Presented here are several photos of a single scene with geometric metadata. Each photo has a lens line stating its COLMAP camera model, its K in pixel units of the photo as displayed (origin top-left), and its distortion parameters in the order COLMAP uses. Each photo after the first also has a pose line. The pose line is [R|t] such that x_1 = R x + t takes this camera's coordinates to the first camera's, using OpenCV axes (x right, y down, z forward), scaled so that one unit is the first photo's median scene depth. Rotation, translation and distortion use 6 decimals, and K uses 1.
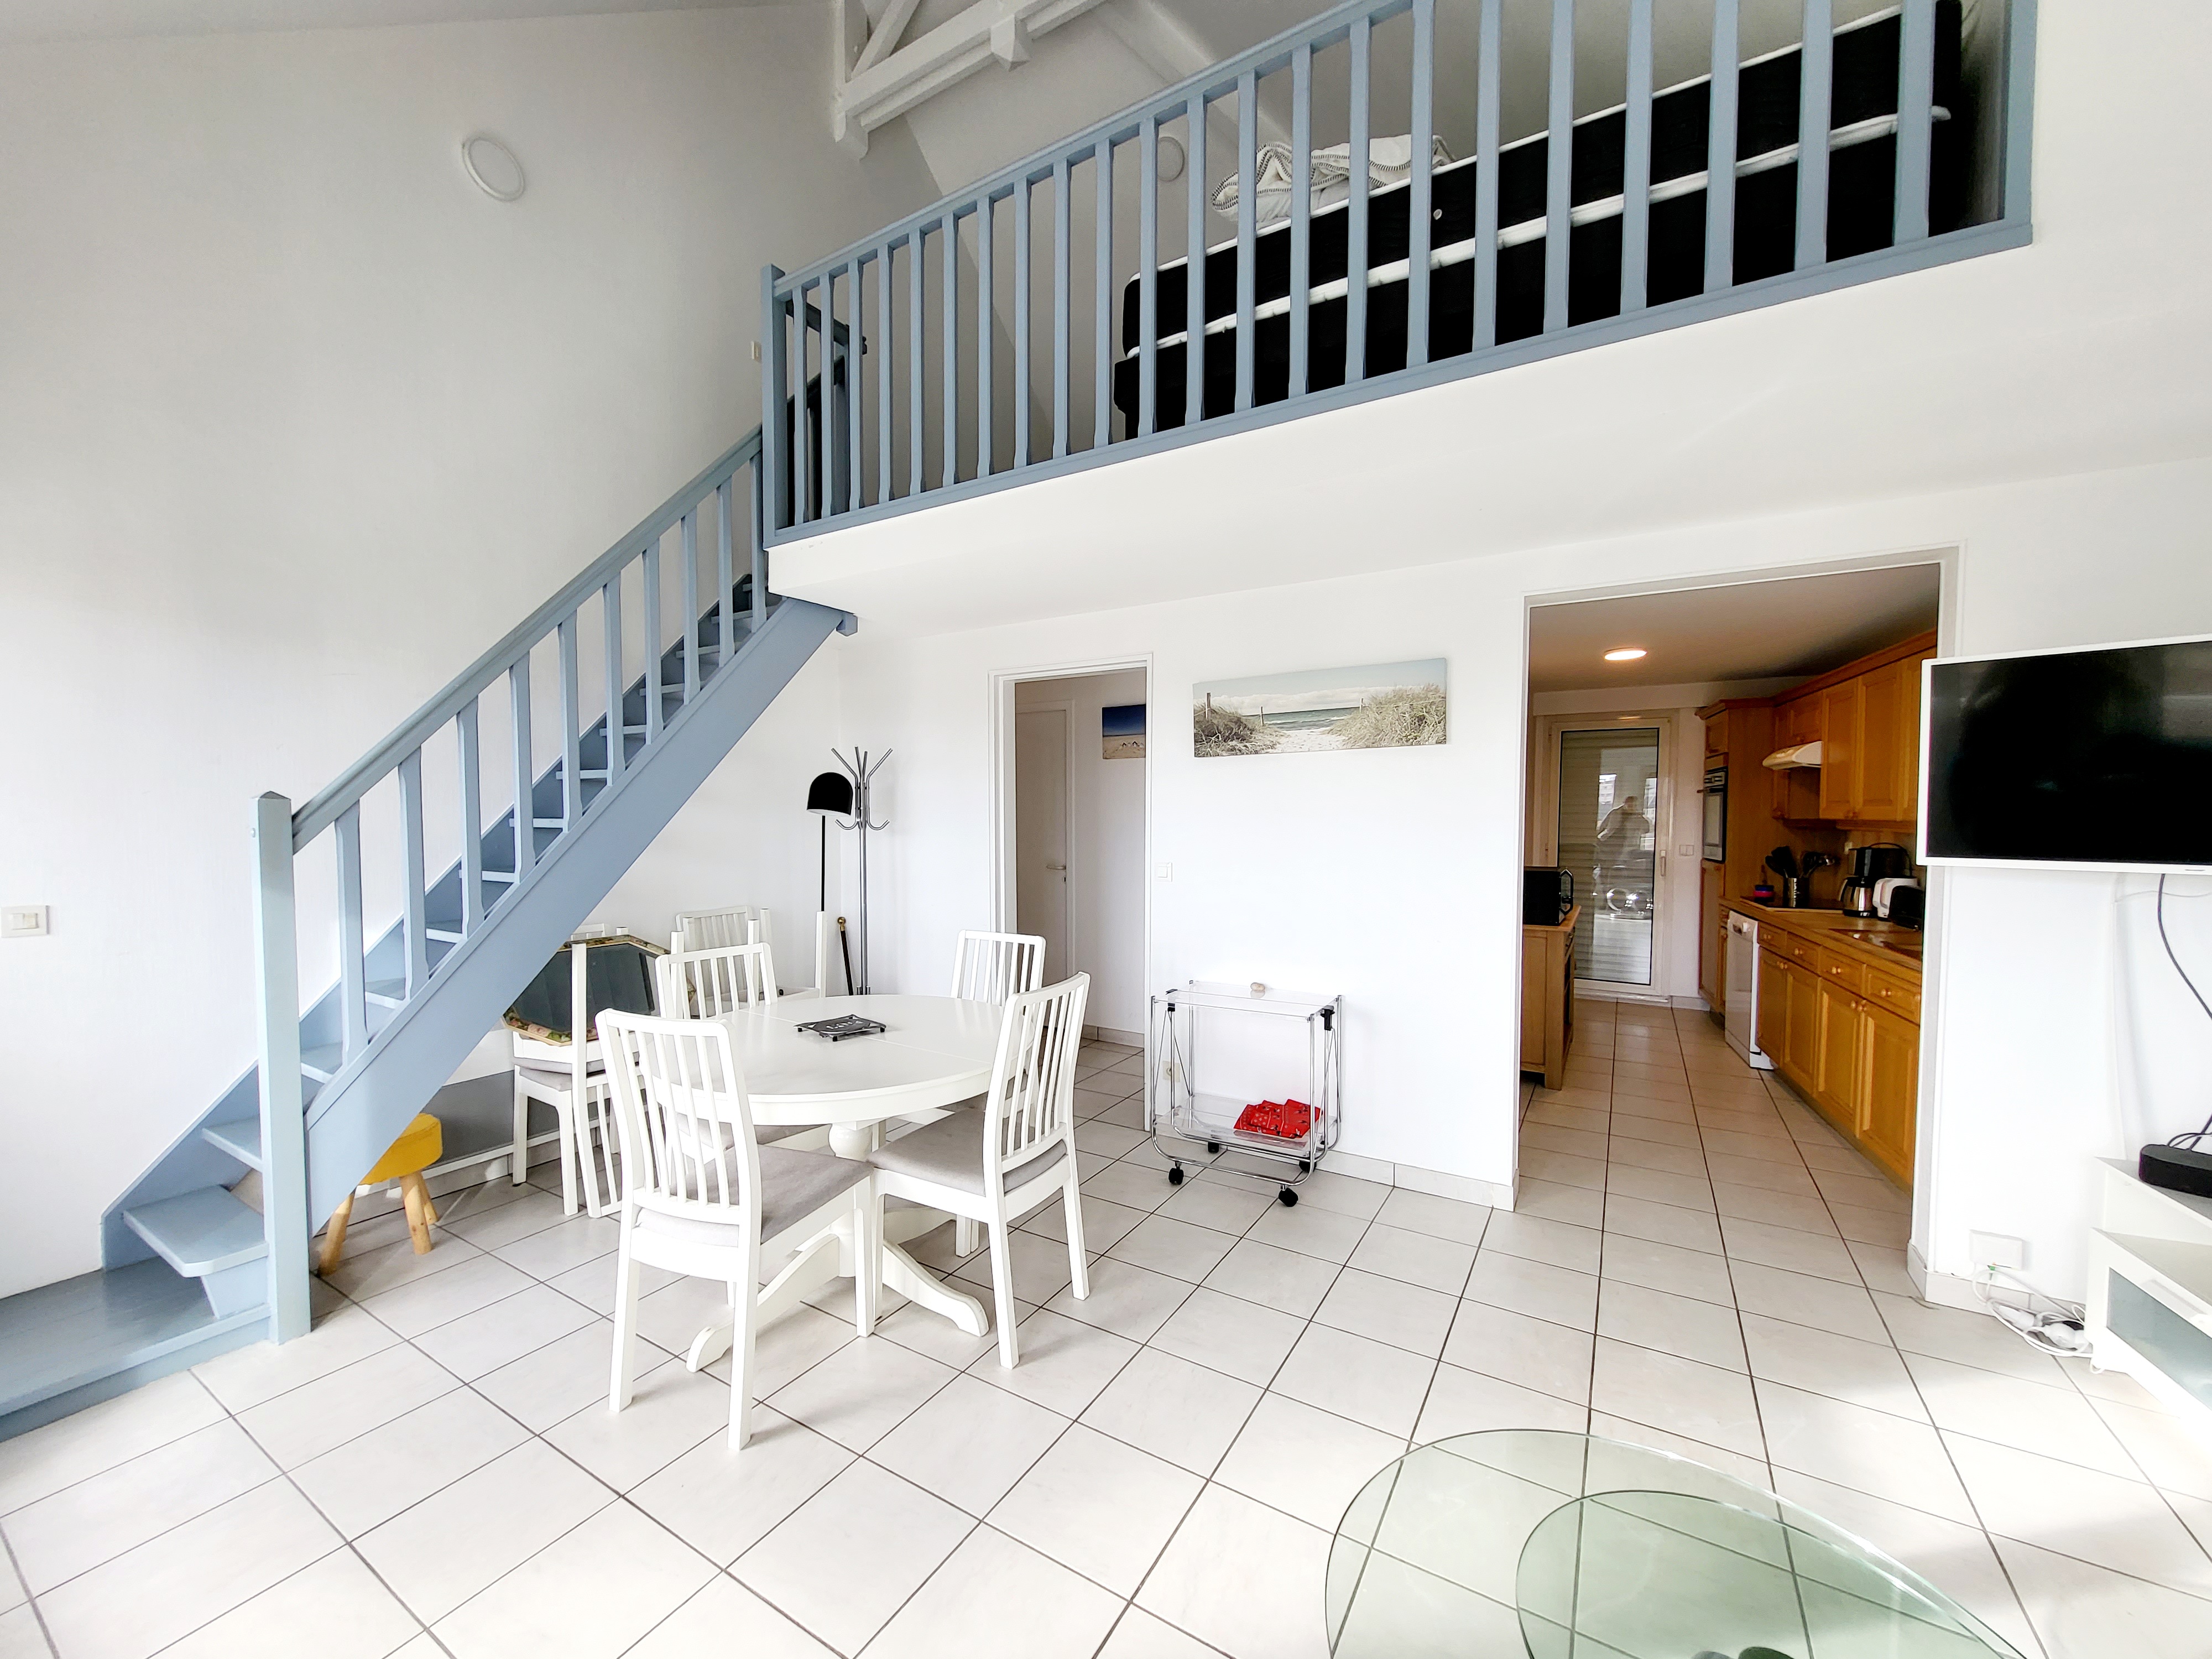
lens RADIAL K [[871.6, 0, 1094.3], [0, 871.6, 854.4], [0, 0, 1]] dist [-0.000724, 0.000335]
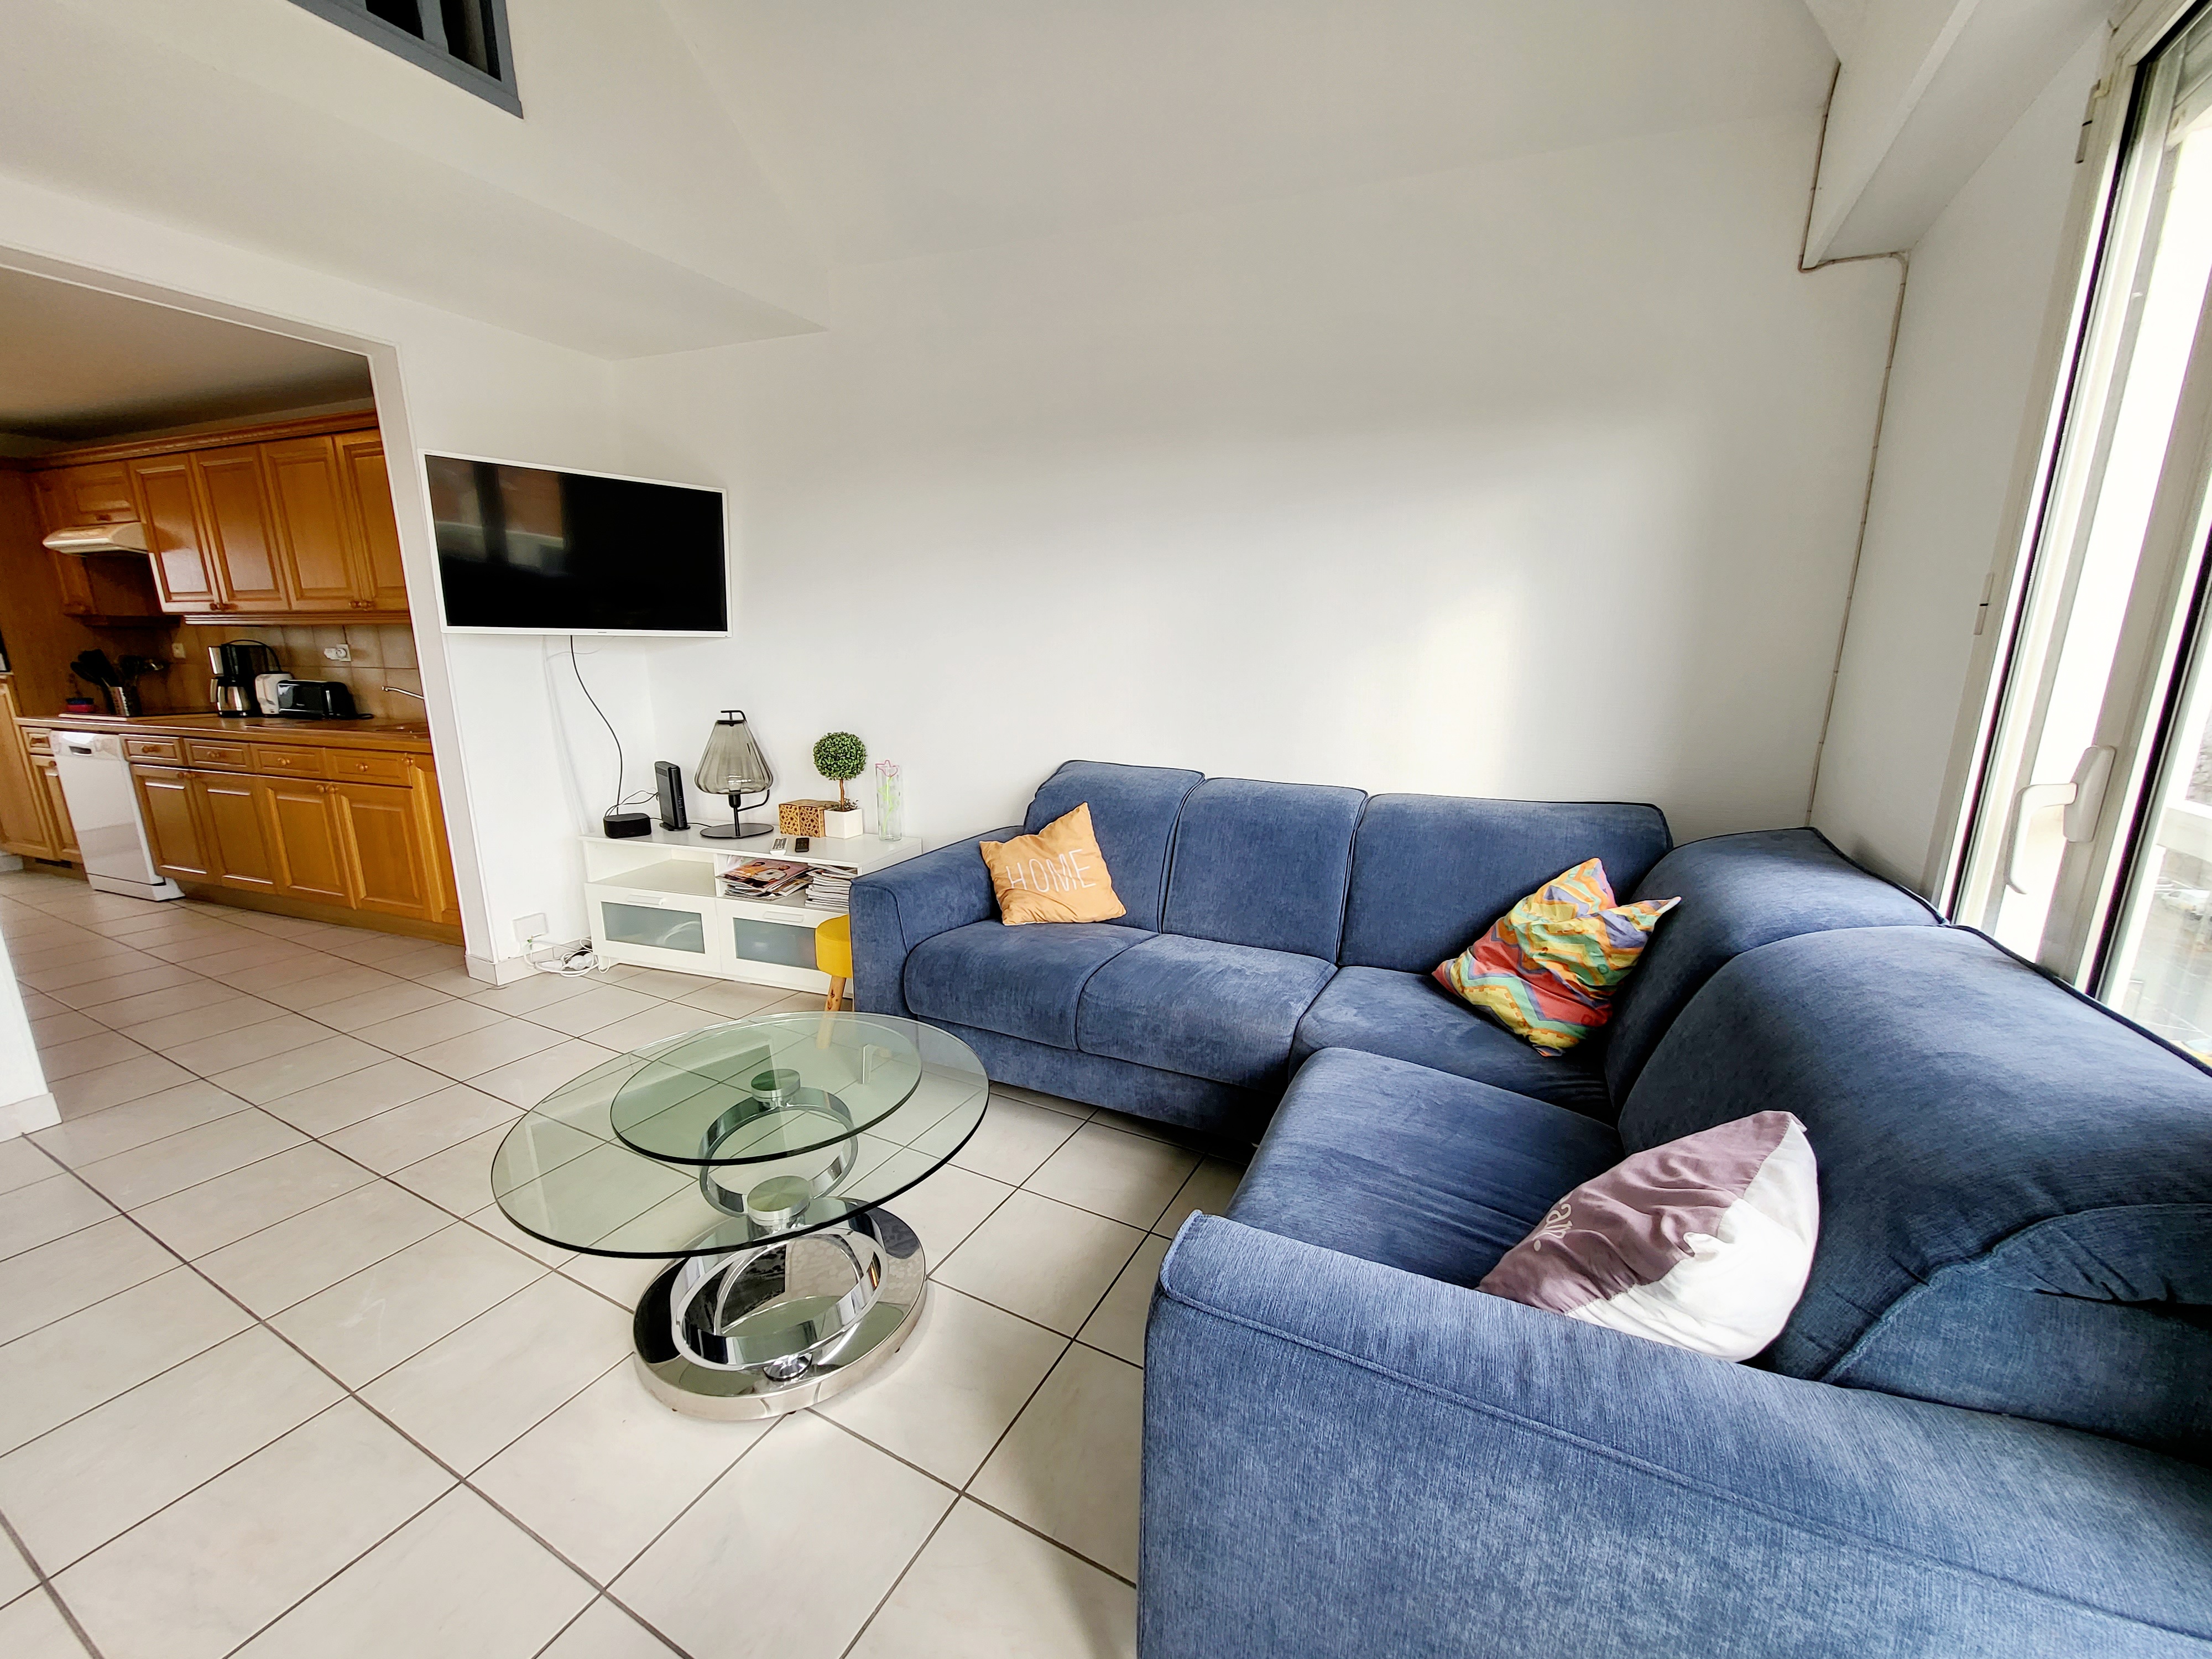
lens RADIAL K [[871.6, 0, 1104.9], [0, 871.6, 848.8], [0, 0, 1]] dist [-0.000724, 0.000335]
pose [[-0.074434, -0.222476, 0.972093, -0.230516], [0.044083, 0.973110, 0.226084, 0.047901], [-0.996251, 0.059681, -0.062625, 0.130514]]
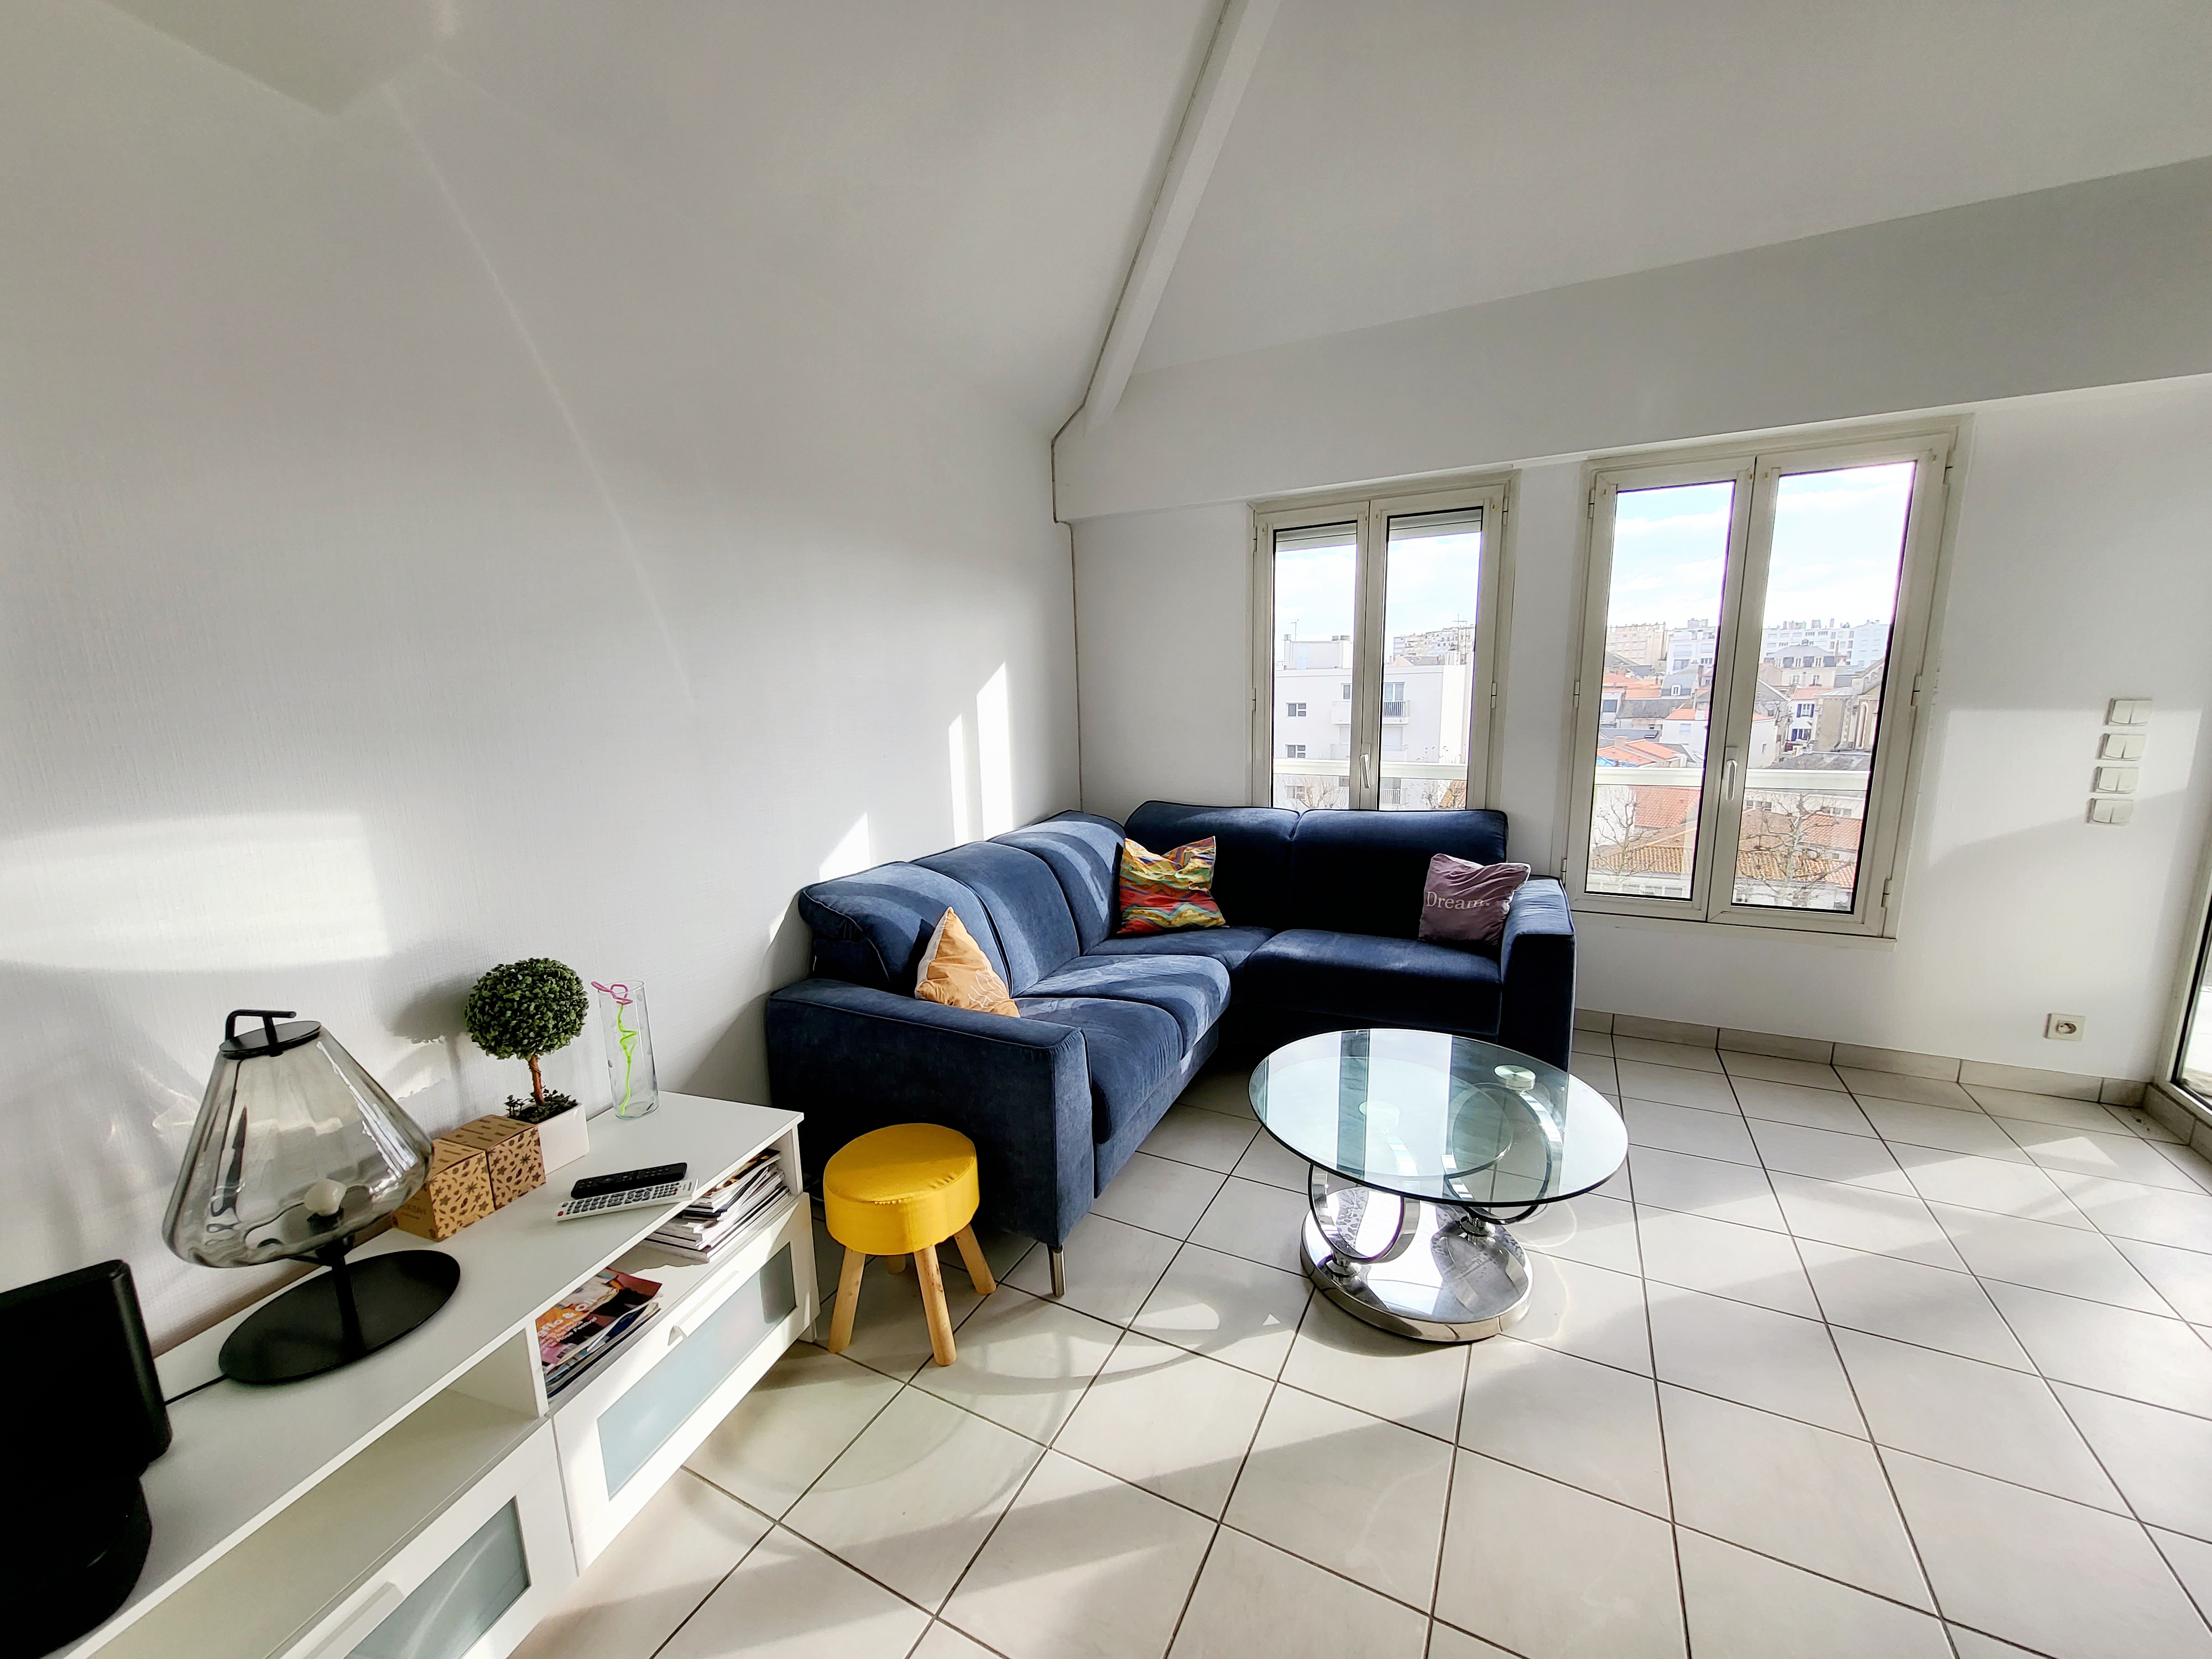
lens RADIAL K [[871.6, 0, 1100.7], [0, 871.6, 850.2], [0, 0, 1]] dist [-0.000724, 0.000335]
pose [[-0.996663, 0.038267, -0.072098, 0.450766], [0.020015, 0.970904, 0.238631, -0.037266], [0.079132, 0.236392, -0.968430, 0.802455]]
